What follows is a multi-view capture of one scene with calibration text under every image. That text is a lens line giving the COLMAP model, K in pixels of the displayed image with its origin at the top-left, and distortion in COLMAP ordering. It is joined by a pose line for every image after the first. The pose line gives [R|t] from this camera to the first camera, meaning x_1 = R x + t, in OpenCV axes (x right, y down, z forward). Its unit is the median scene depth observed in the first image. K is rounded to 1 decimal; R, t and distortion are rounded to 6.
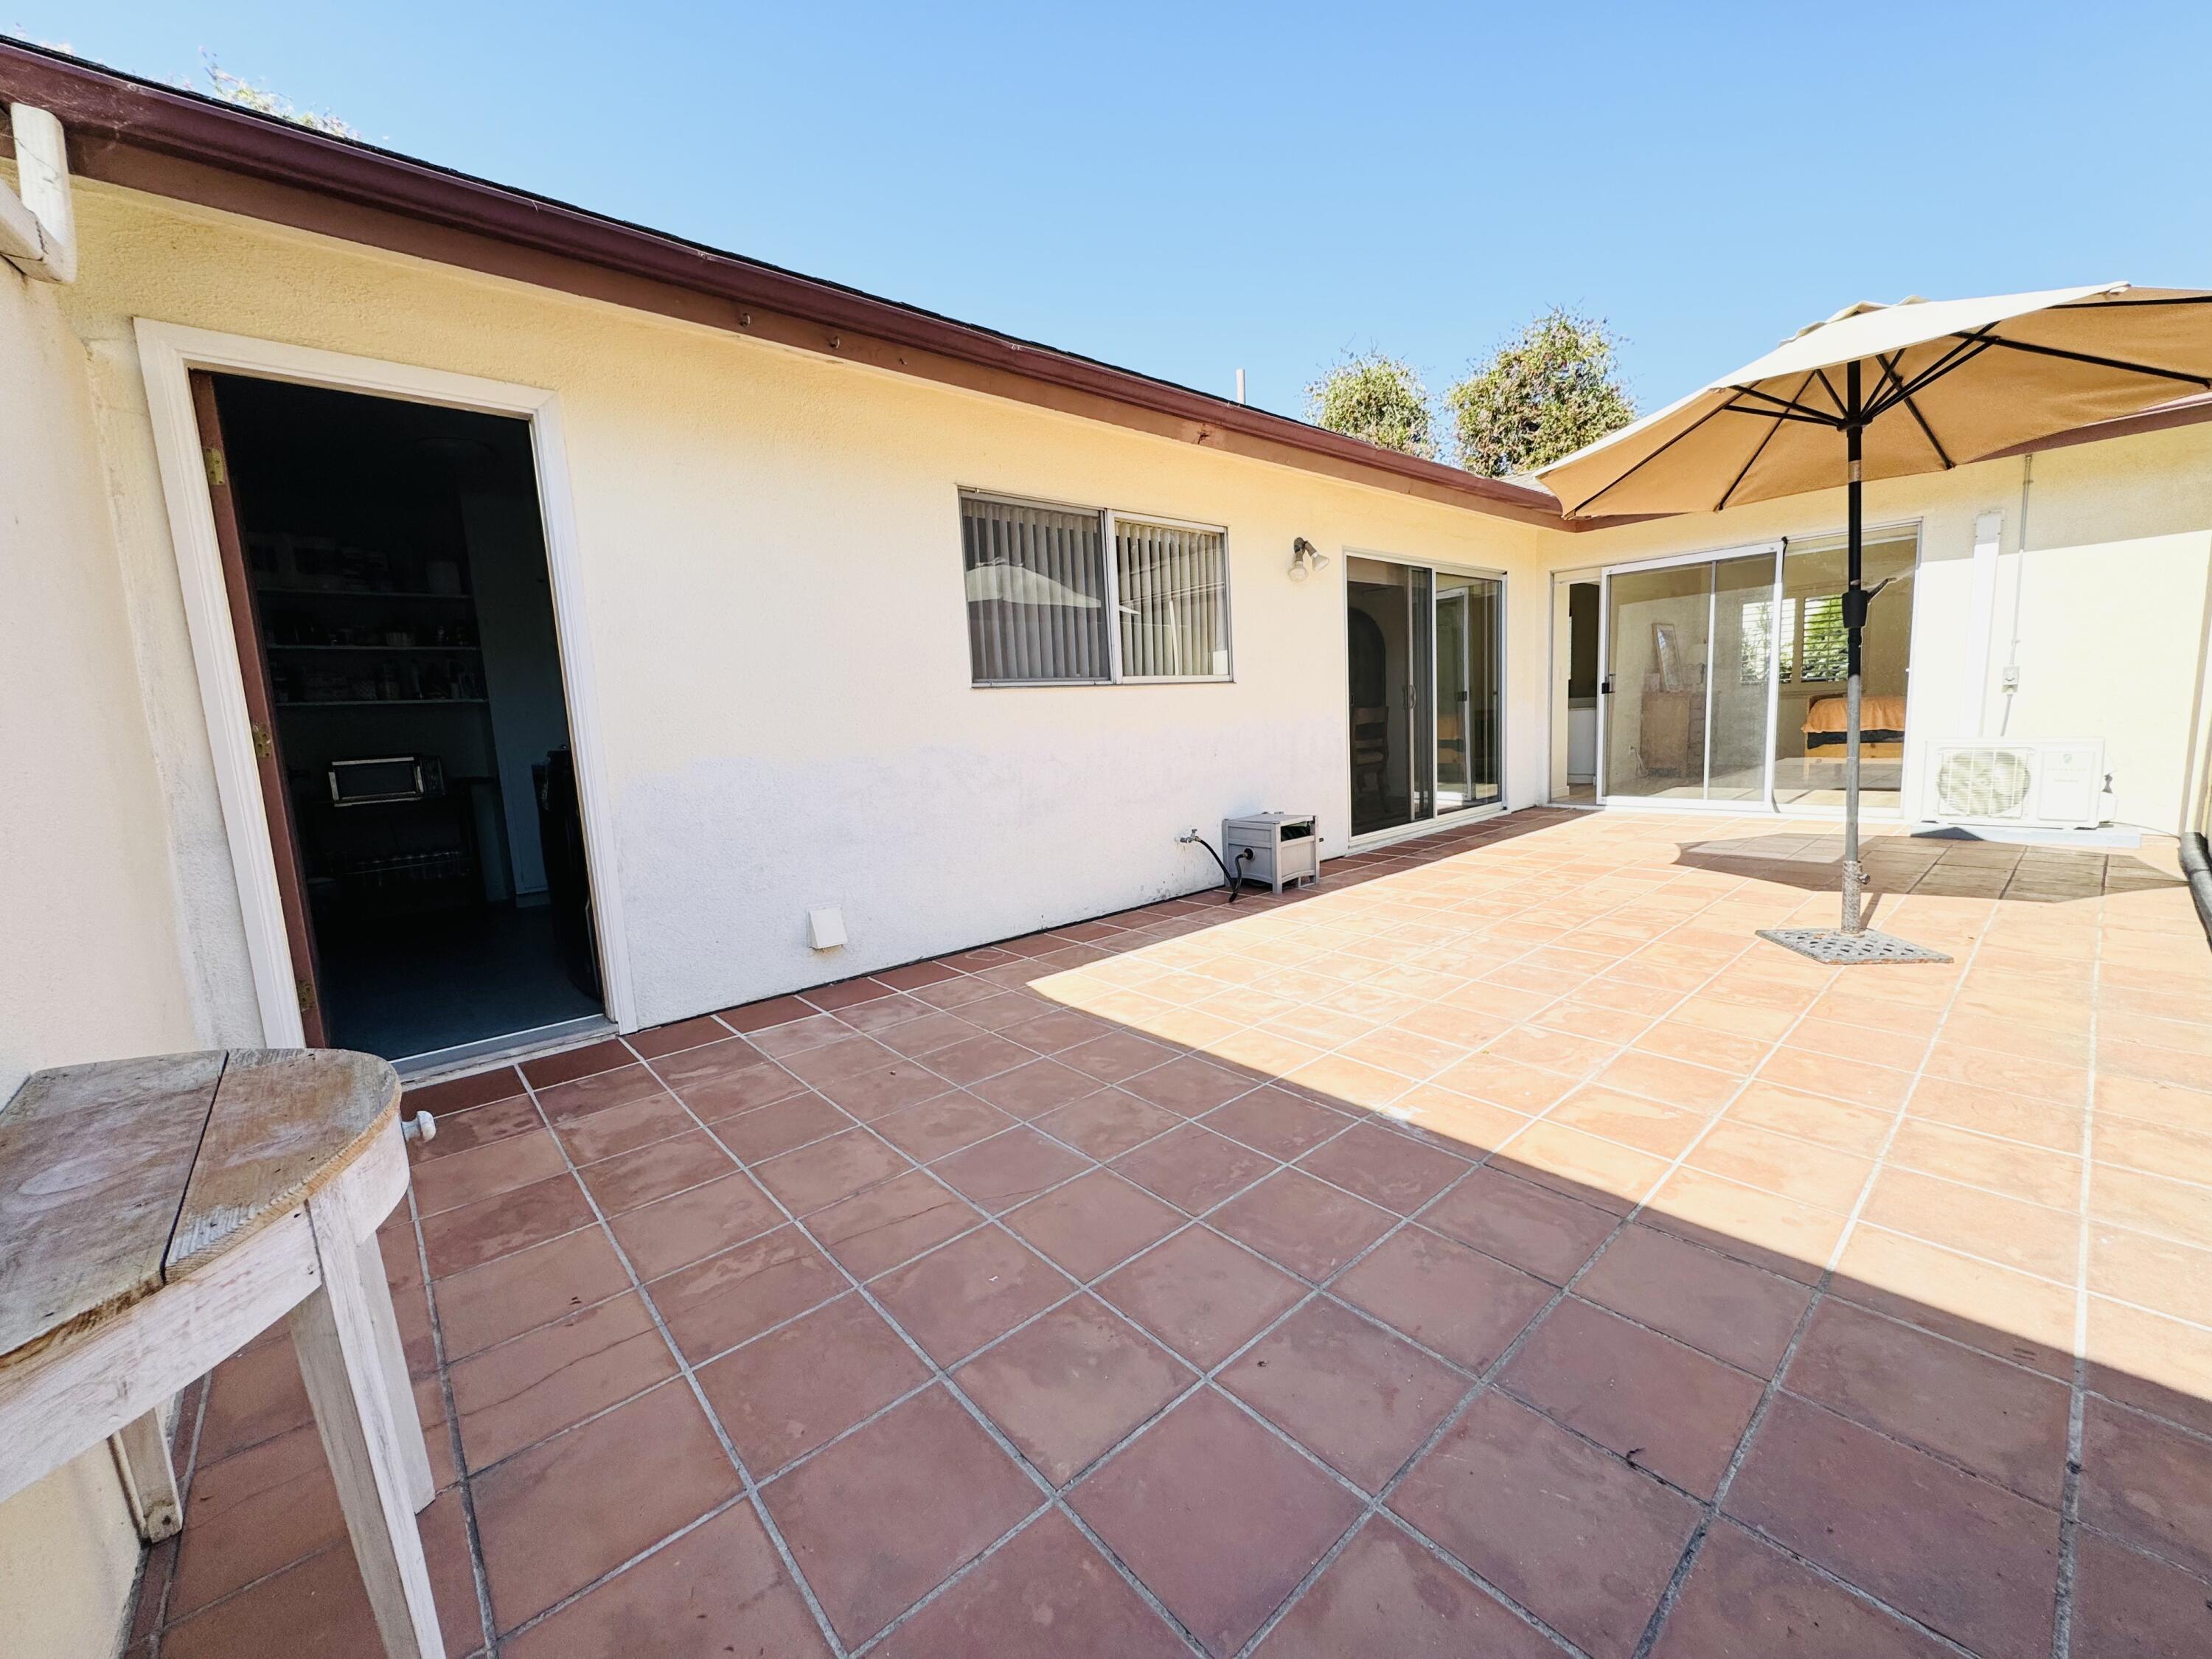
lens RADIAL K [[875.4, 0, 1117.4], [0, 875.4, 818.9], [0, 0, 1]] dist [-0.001901, -0.000188]
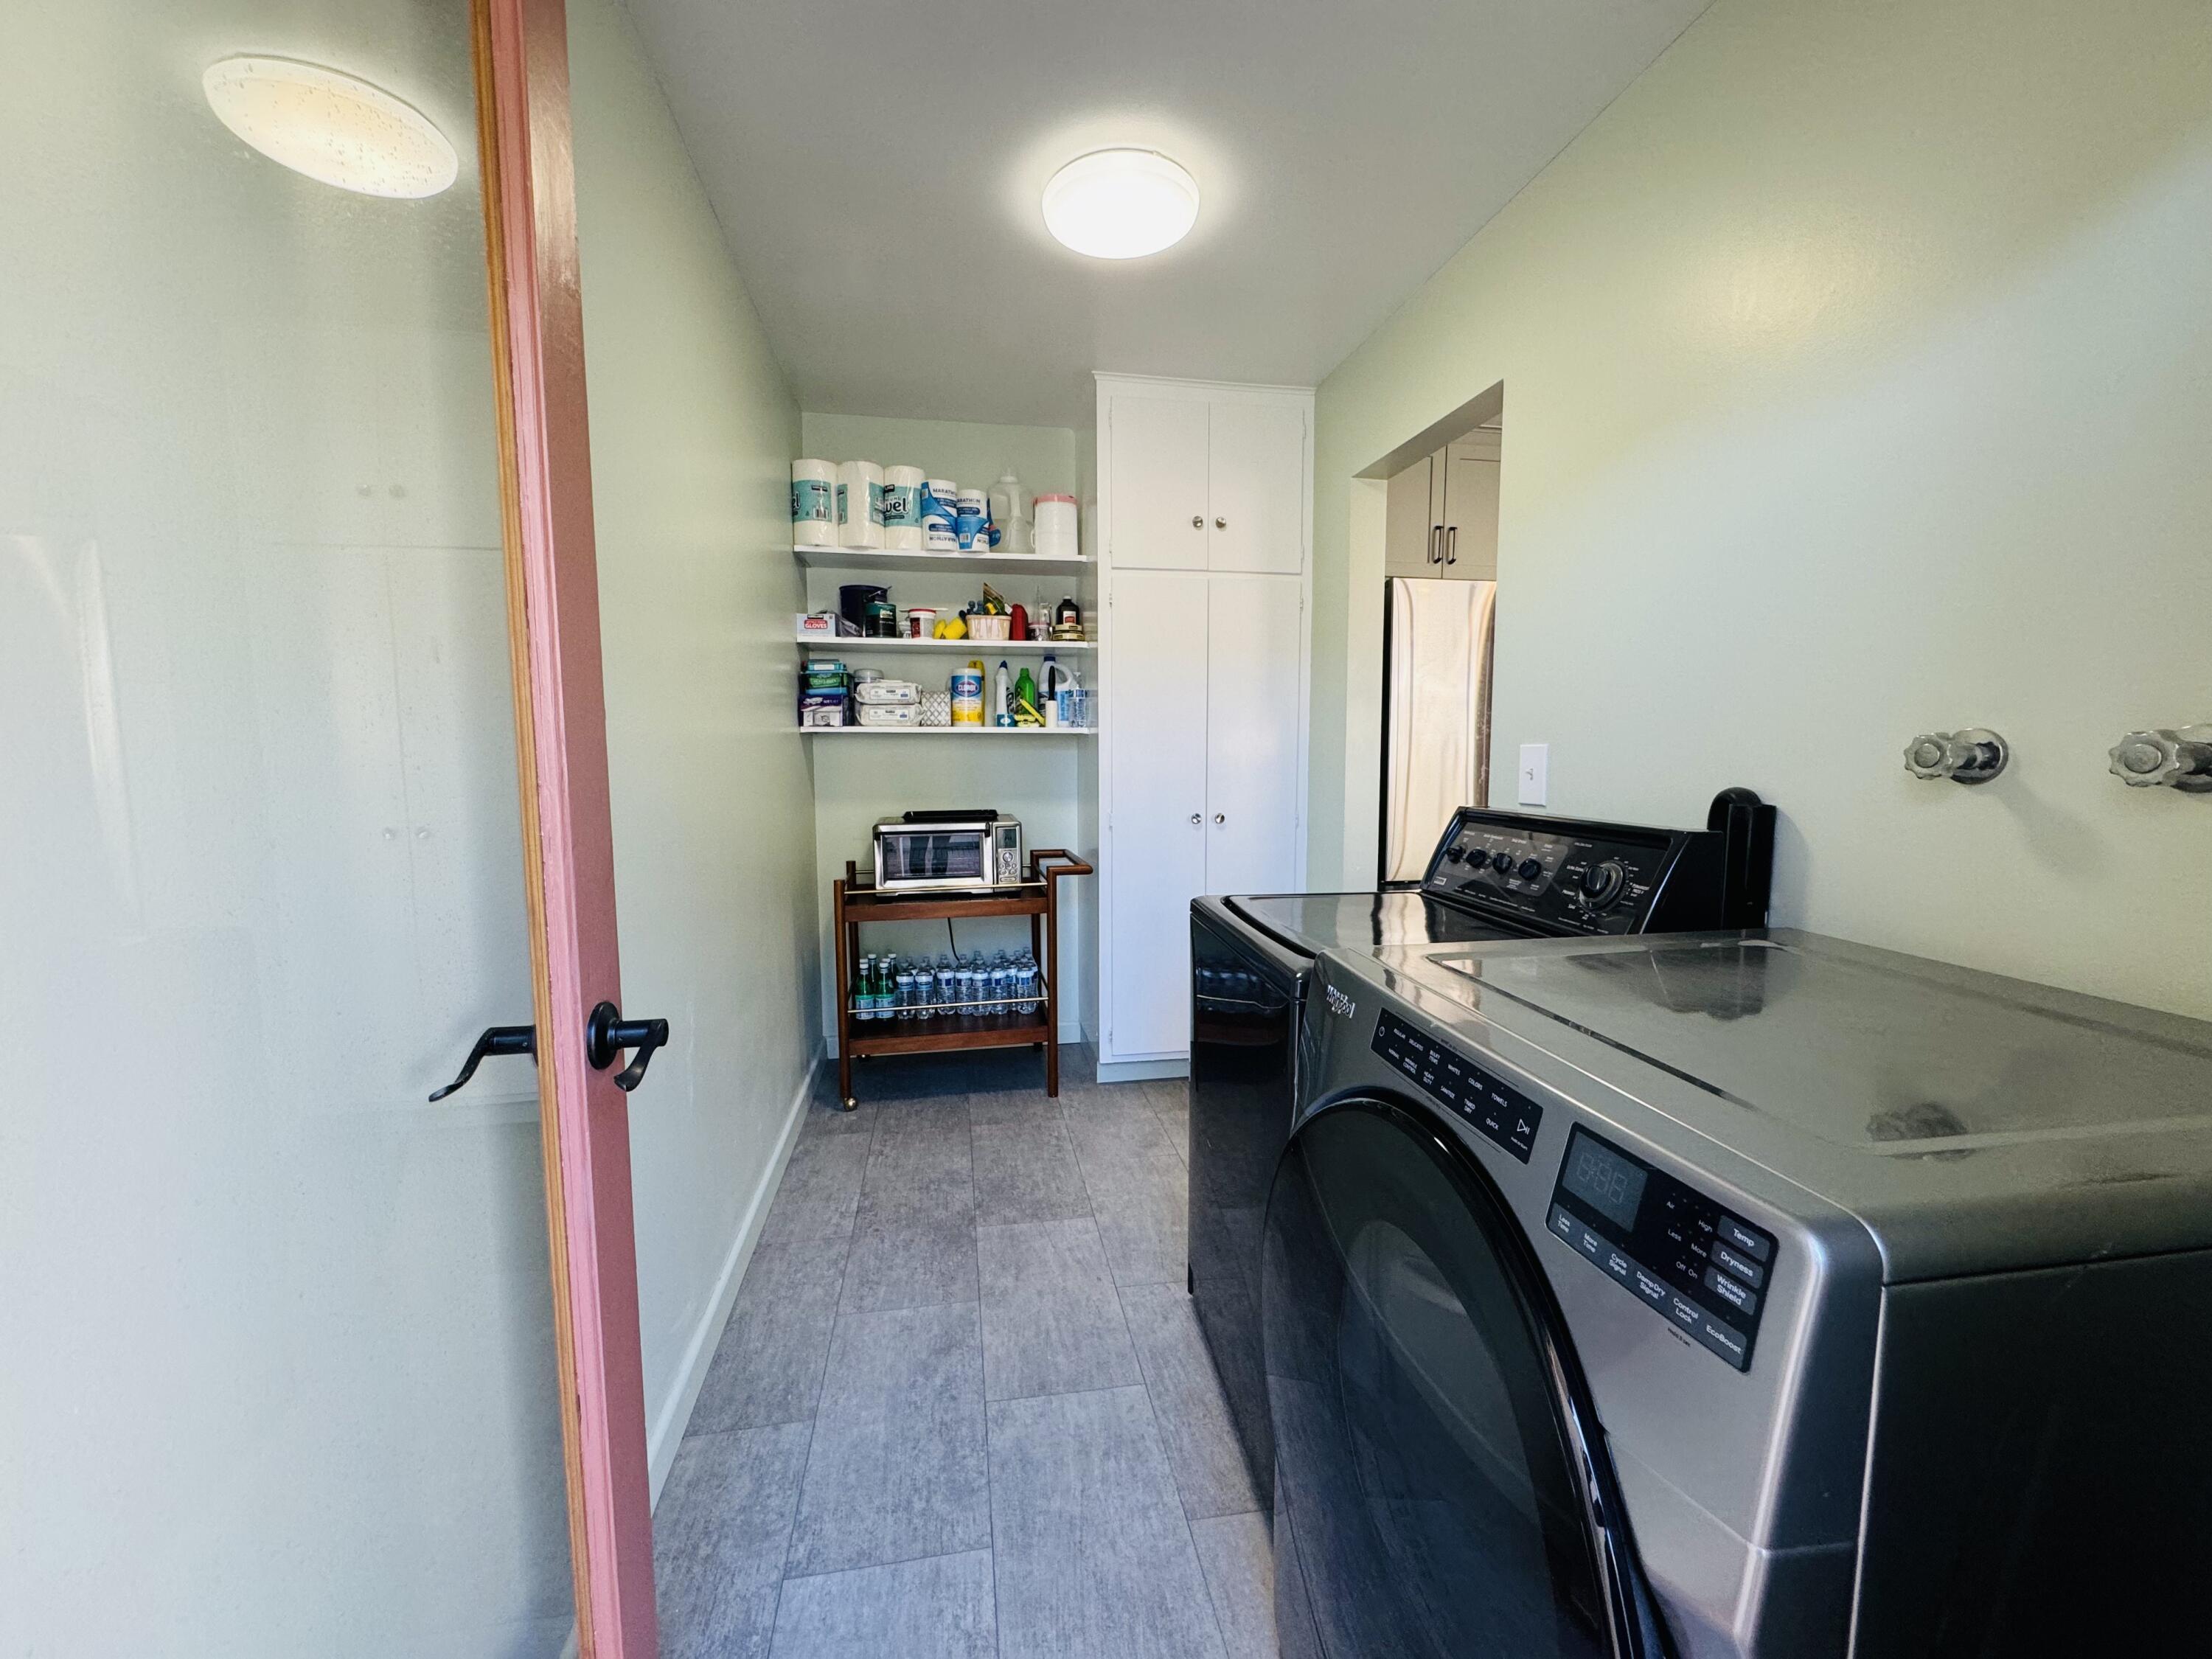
lens RADIAL K [[875.4, 0, 1103.9], [0, 875.4, 830.3], [0, 0, 1]] dist [-0.001901, -0.000188]
pose [[0.842351, 0.093918, -0.530682, -0.403258], [-0.104086, 0.994510, 0.010789, -0.077269], [0.528782, 0.046148, 0.847502, 0.516082]]
